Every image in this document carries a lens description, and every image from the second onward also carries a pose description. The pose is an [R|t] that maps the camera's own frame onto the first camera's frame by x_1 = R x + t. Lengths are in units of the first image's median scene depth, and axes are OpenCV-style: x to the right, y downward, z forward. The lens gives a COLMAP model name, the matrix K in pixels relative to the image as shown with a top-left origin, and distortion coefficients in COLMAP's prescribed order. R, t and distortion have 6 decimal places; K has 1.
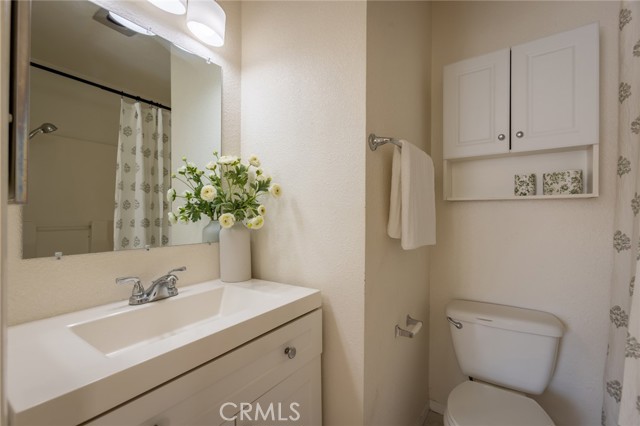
lens RADIAL K [[284.8, 0, 318.1], [0, 284.8, 214.8], [0, 0, 1]] dist [-0.013051, 0.006278]
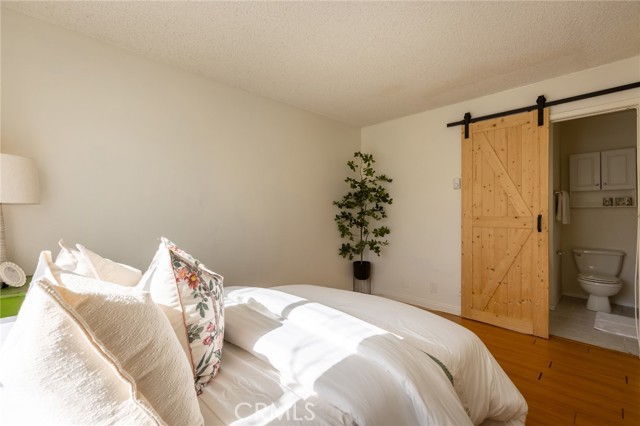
lens RADIAL K [[284.8, 0, 317.1], [0, 284.8, 212.8], [0, 0, 1]] dist [-0.013051, 0.006278]
pose [[0.983024, -0.005221, -0.183405, -1.602526], [0.004096, 0.999970, -0.006510, 0.001981], [0.183433, 0.005648, 0.983016, -2.310295]]
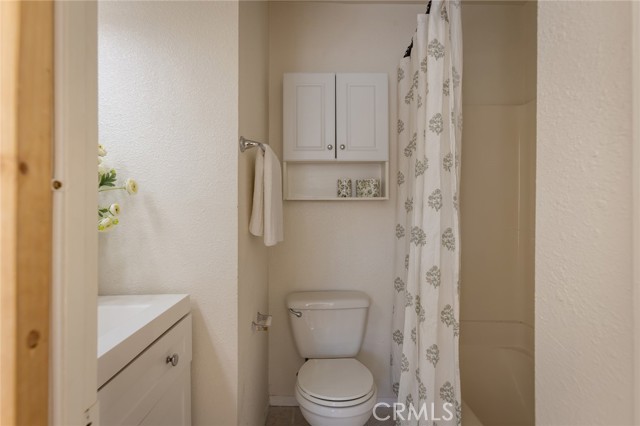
lens RADIAL K [[359.1, 0, 331.7], [0, 359.1, 213.6], [0, 0, 1]] dist [-0.000772, -0.000351]
pose [[0.782297, -0.006685, 0.622870, -0.300305], [0.005989, 0.999977, 0.003210, -0.002707], [-0.622877, 0.001219, 0.782319, -0.186927]]
